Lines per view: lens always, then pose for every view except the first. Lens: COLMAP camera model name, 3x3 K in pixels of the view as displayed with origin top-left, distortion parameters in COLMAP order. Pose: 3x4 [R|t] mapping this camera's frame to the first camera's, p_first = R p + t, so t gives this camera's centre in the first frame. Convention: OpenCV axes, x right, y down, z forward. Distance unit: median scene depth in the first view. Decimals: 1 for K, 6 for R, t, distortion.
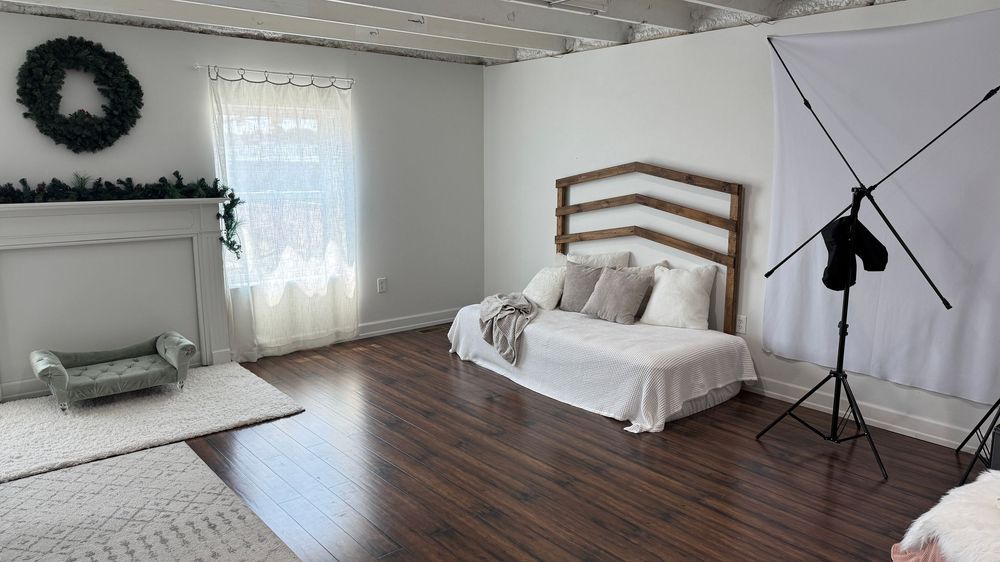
lens RADIAL K [[695.2, 0, 500.7], [0, 695.2, 283.8], [0, 0, 1]] dist [0.106794, -0.155051]
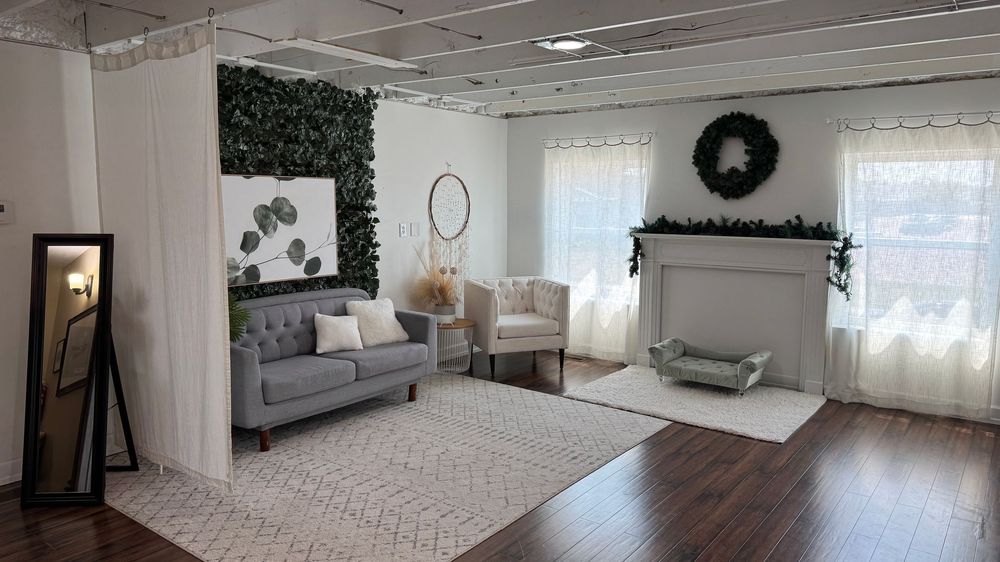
lens RADIAL K [[695.2, 0, 500.7], [0, 695.2, 283.8], [0, 0, 1]] dist [0.106794, -0.155051]
pose [[0.228131, 0.121191, -0.966059, 0.579737], [-0.175824, 0.981038, 0.081551, -0.062075], [0.957623, 0.151252, 0.245113, 0.292775]]
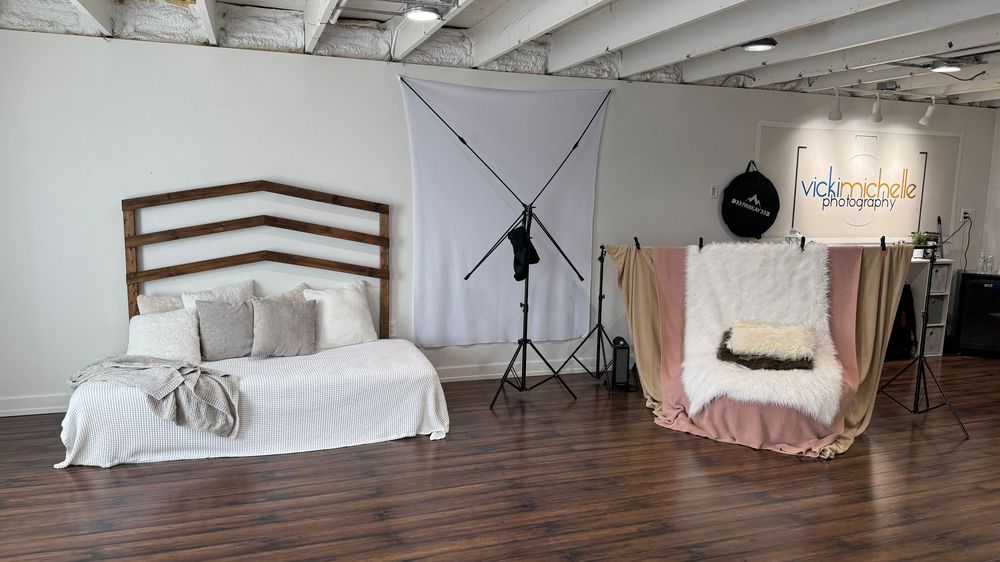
lens RADIAL K [[695.2, 0, 500.7], [0, 695.2, 283.8], [0, 0, 1]] dist [0.106794, -0.155051]
pose [[0.343596, -0.120682, 0.931331, -0.625848], [0.145280, 0.986601, 0.074246, -0.071099], [-0.927812, 0.109793, 0.356525, 0.440554]]
